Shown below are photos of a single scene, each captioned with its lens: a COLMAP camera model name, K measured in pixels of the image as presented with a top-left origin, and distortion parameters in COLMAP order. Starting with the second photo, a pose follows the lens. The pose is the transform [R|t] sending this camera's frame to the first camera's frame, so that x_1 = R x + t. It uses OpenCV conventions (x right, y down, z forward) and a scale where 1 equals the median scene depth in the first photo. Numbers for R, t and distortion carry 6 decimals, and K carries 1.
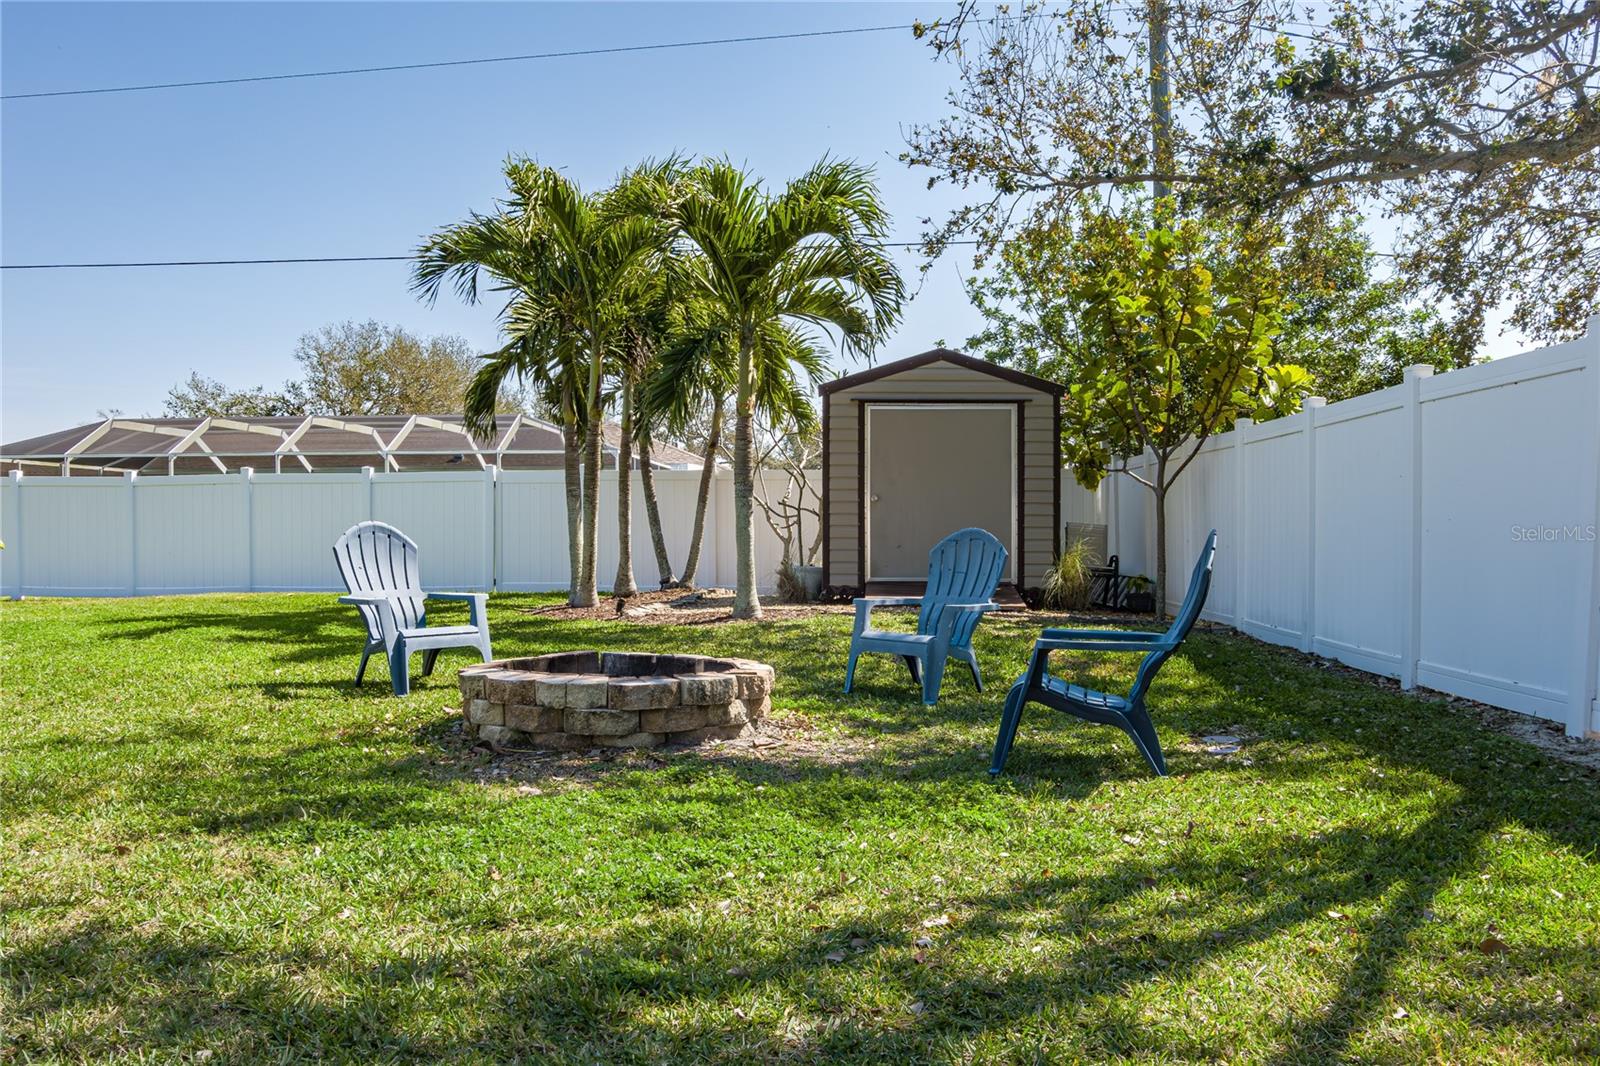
lens RADIAL K [[795.5, 0, 800.0], [0, 795.5, 533.0], [0, 0, 1]] dist [0.000016, -0.000020]
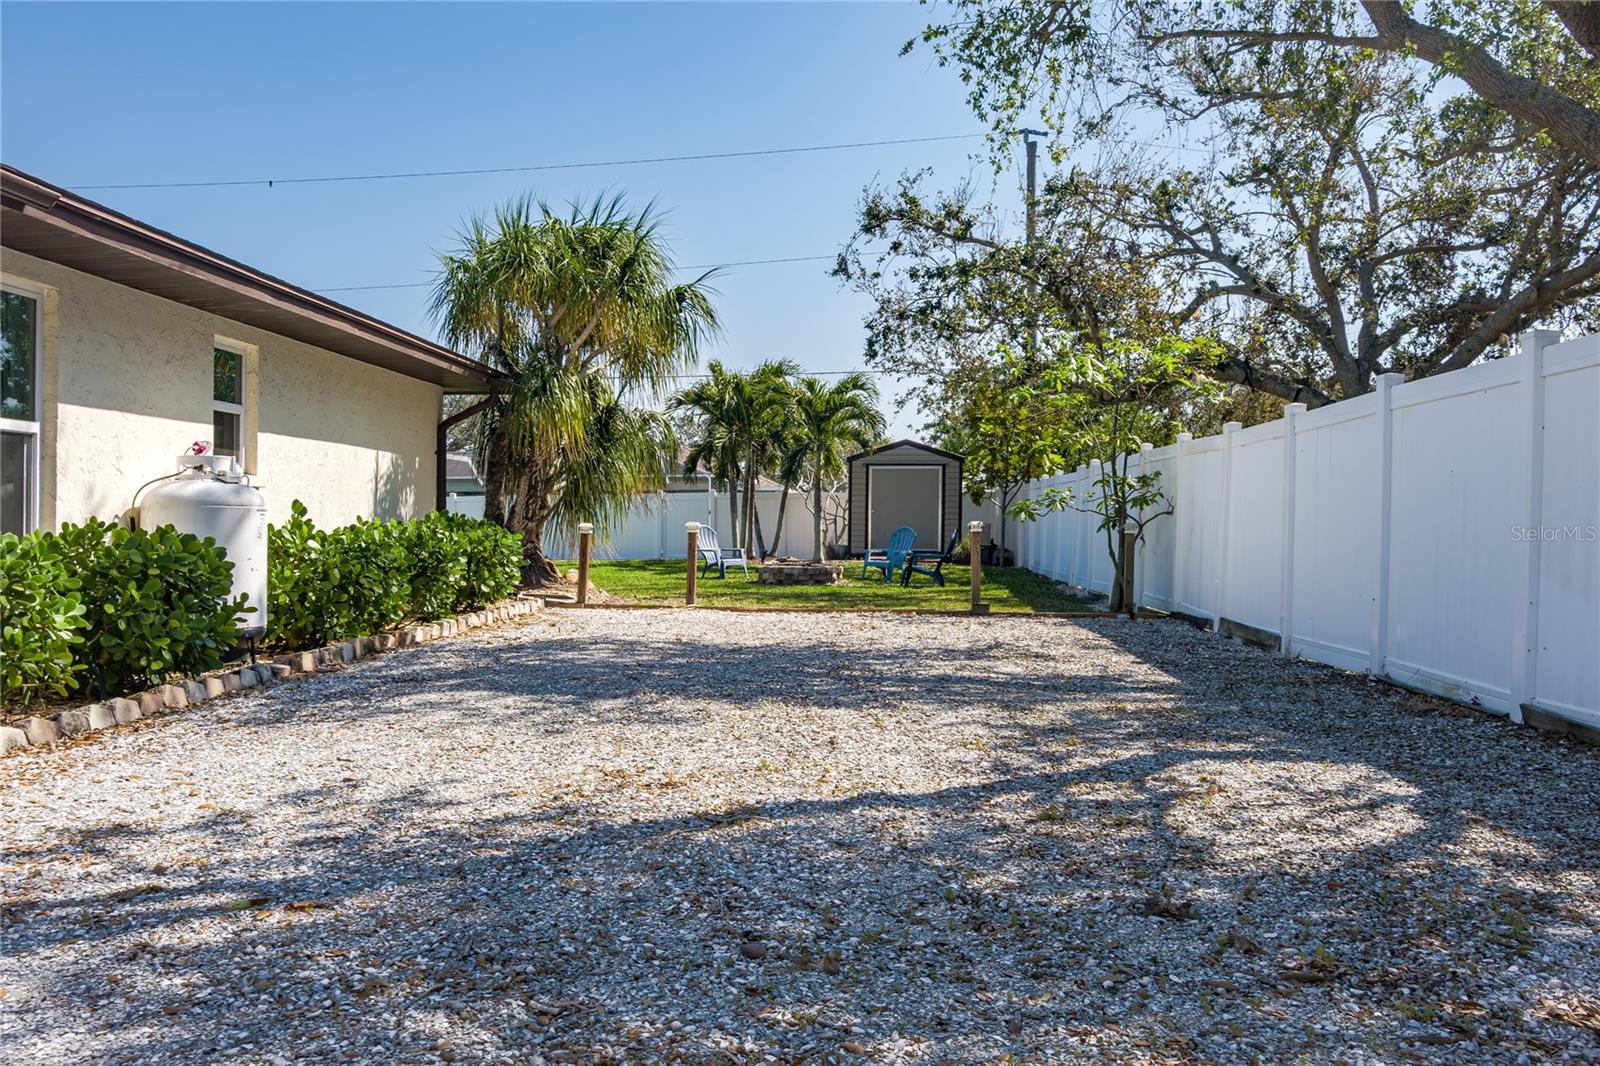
lens RADIAL K [[754.4, 0, 800.0], [0, 754.4, 533.0], [0, 0, 1]] dist [0.000100, 0.000004]
pose [[0.999926, 0.011117, -0.004983, -0.110238], [-0.011076, 0.999904, 0.008286, -0.002223], [0.005074, -0.008230, 0.999953, -1.236790]]
